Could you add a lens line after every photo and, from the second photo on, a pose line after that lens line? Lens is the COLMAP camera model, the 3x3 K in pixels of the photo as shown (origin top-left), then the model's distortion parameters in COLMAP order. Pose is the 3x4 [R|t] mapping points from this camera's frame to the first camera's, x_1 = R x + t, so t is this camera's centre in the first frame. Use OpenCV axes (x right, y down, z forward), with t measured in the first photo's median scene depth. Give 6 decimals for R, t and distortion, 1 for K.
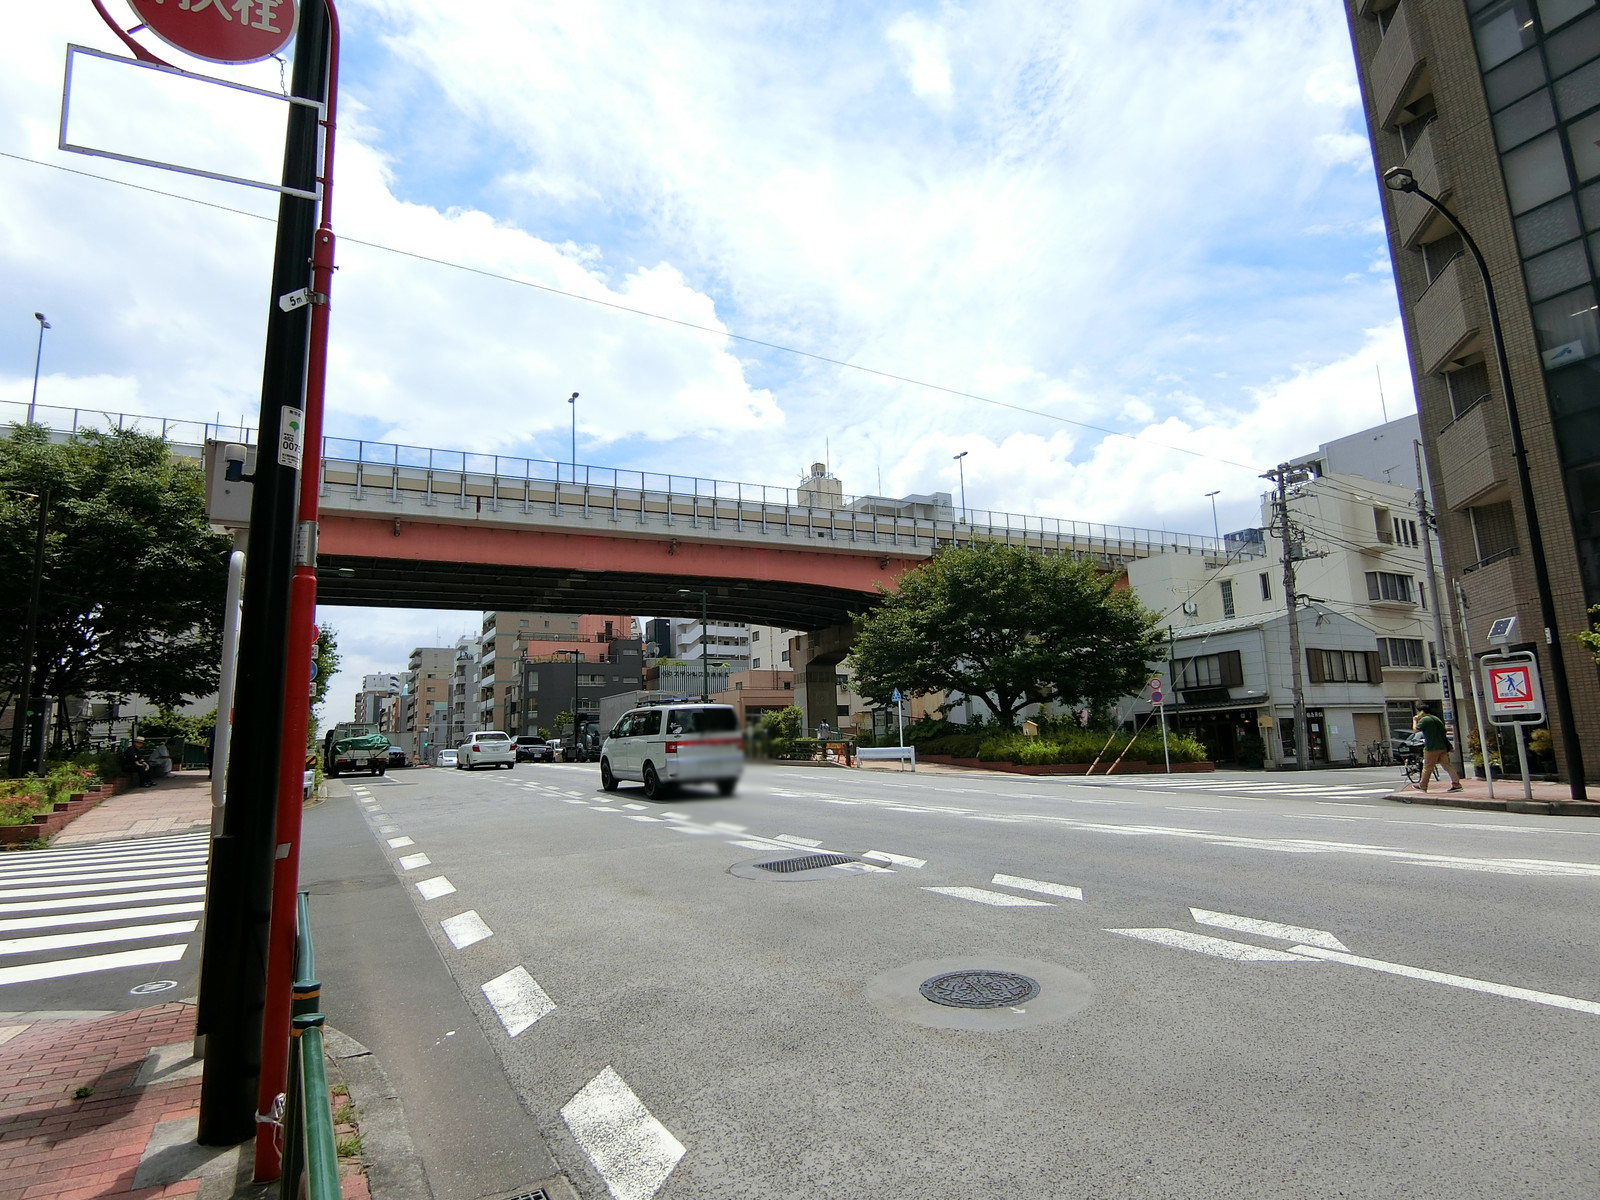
lens RADIAL K [[885.9, 0, 800.0], [0, 885.9, 600.0], [0, 0, 1]] dist [-0.034859, 0.001419]
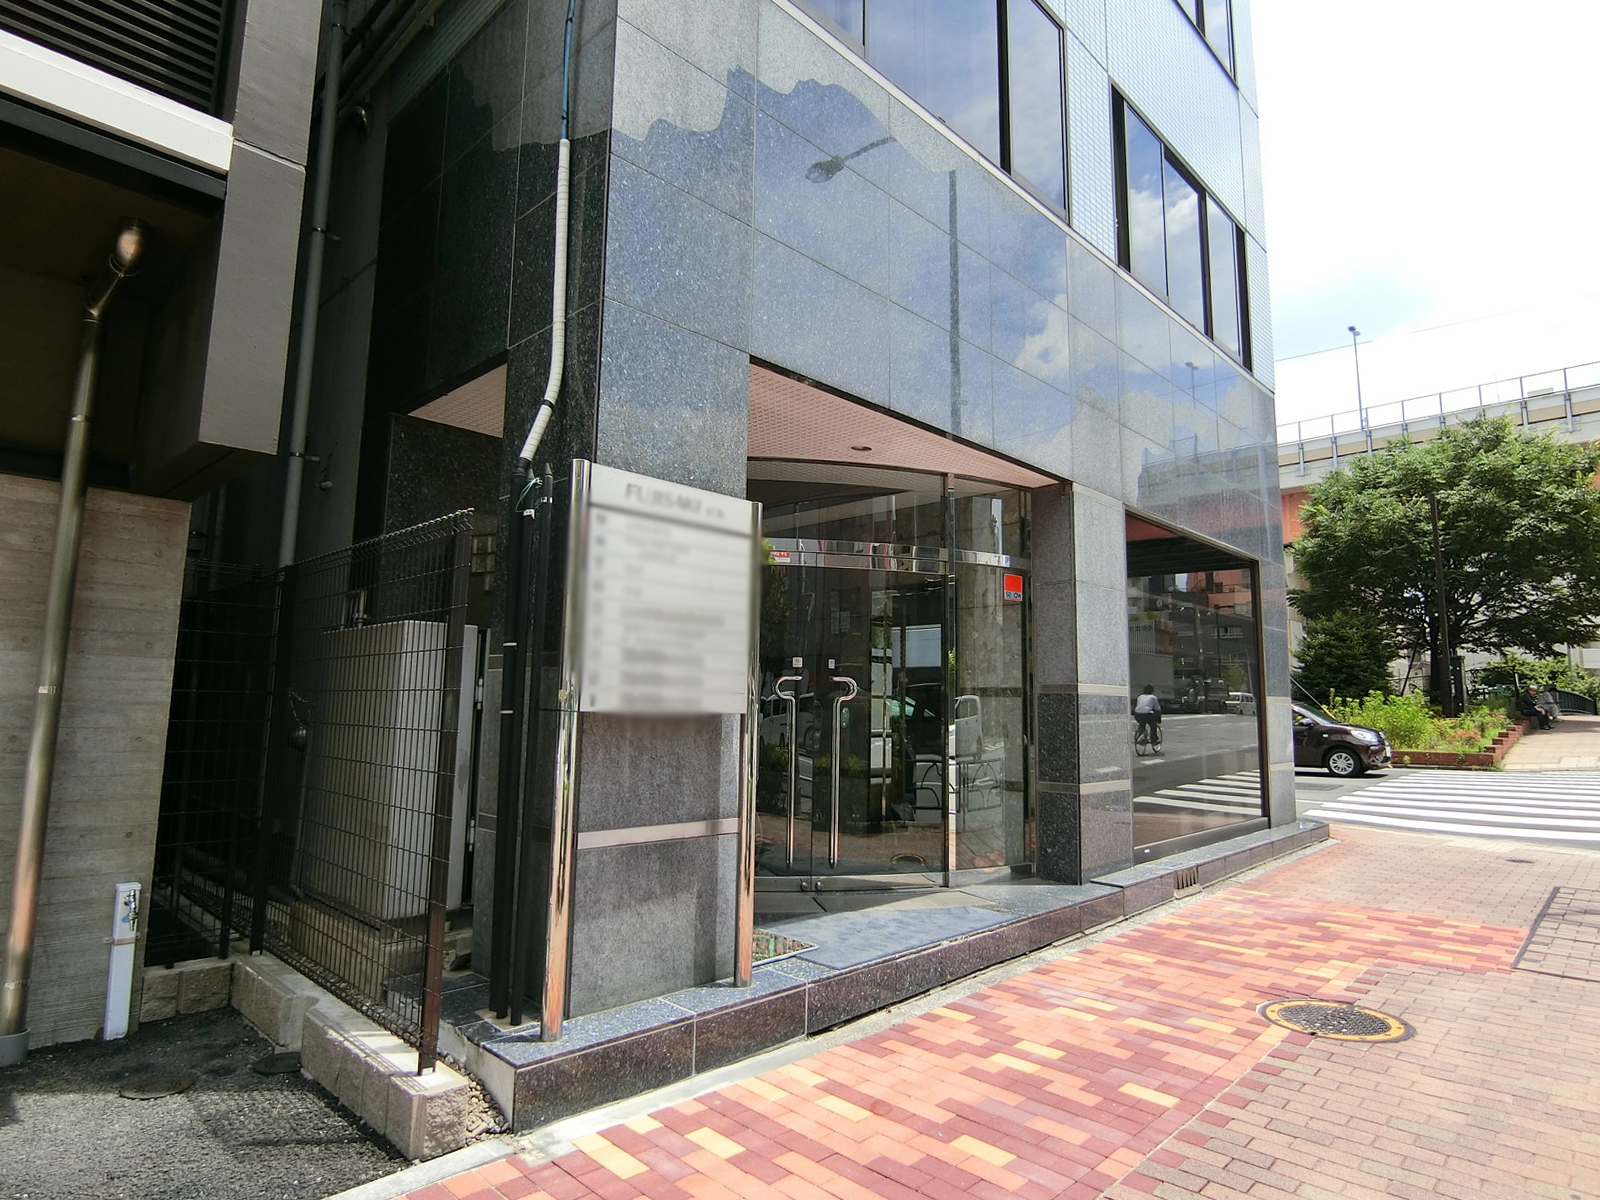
lens RADIAL K [[885.9, 0, 800.0], [0, 885.9, 600.0], [0, 0, 1]] dist [-0.034859, 0.001419]
pose [[0.267725, -0.071426, -0.960844, 0.079847], [0.133971, 0.990321, -0.036288, -0.040970], [0.954136, -0.119010, 0.274703, -0.214537]]
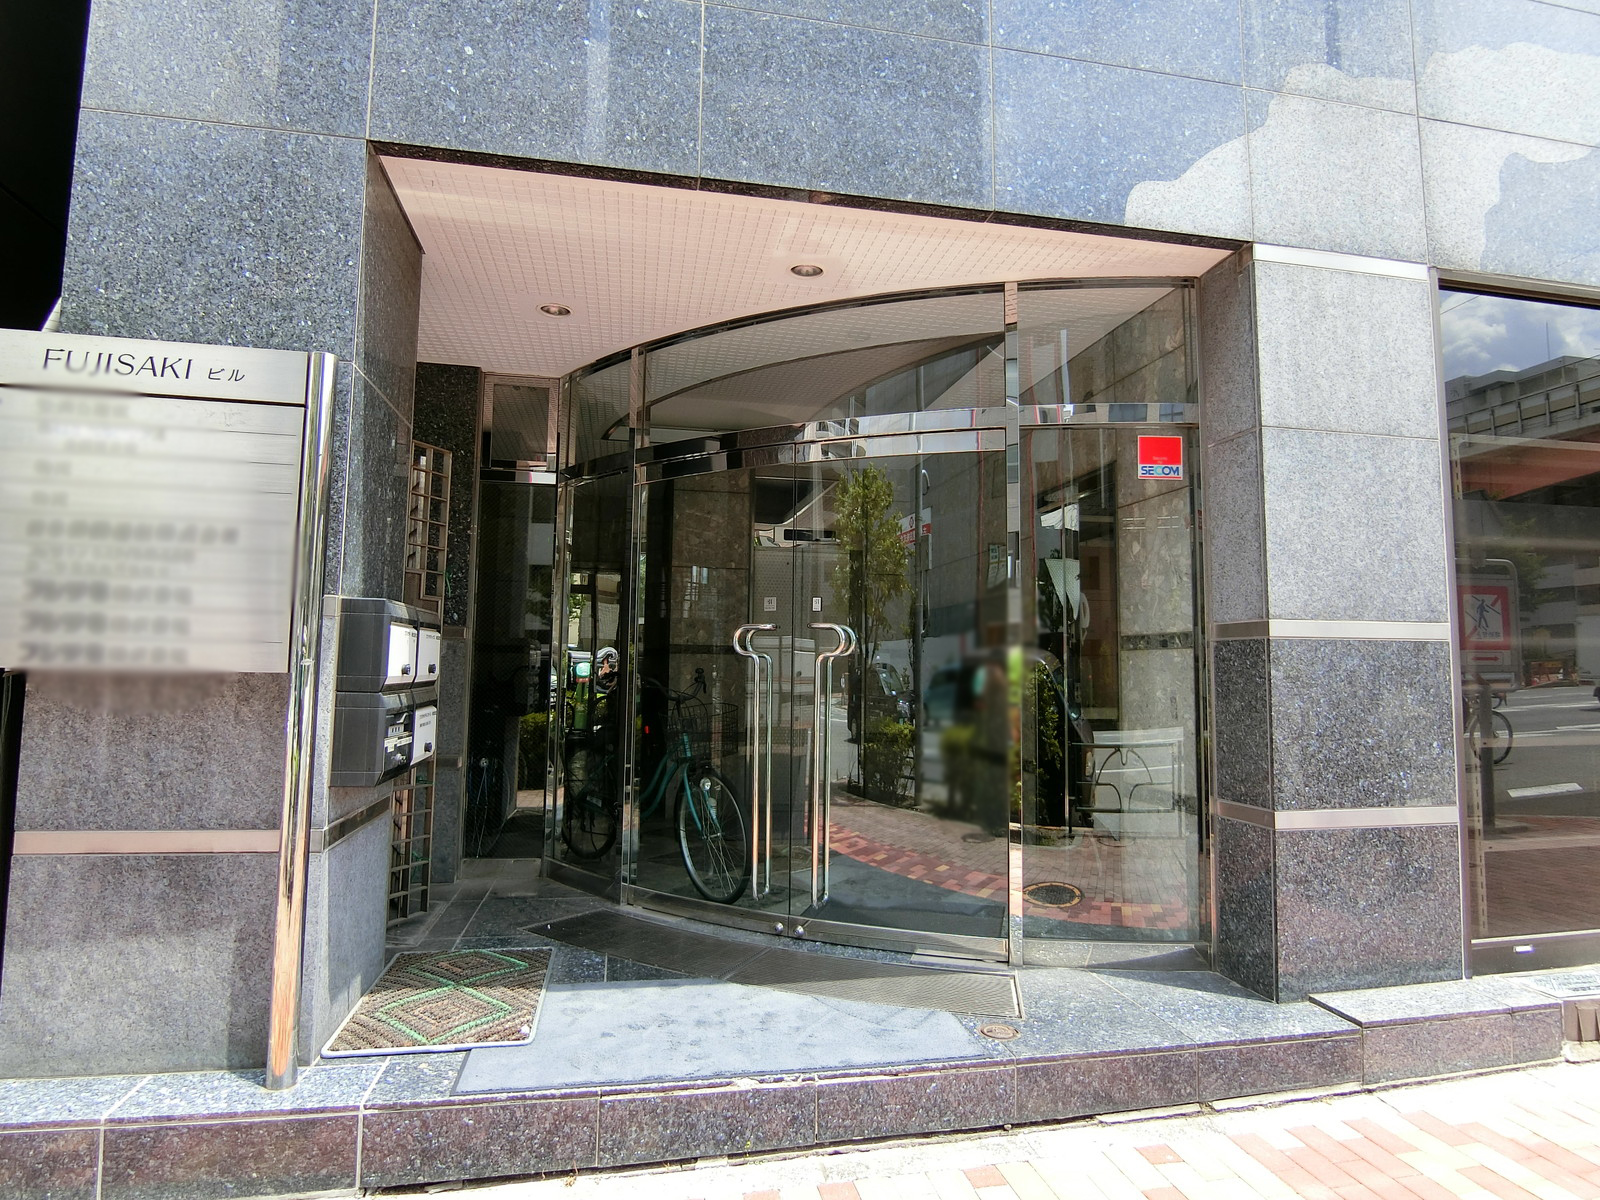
lens RADIAL K [[885.9, 0, 800.0], [0, 885.9, 600.0], [0, 0, 1]] dist [-0.034859, 0.001419]
pose [[-0.318220, -0.040307, -0.947160, -0.390082], [0.161352, 0.982216, -0.096009, 0.105476], [0.934185, -0.183378, -0.306057, 0.514675]]
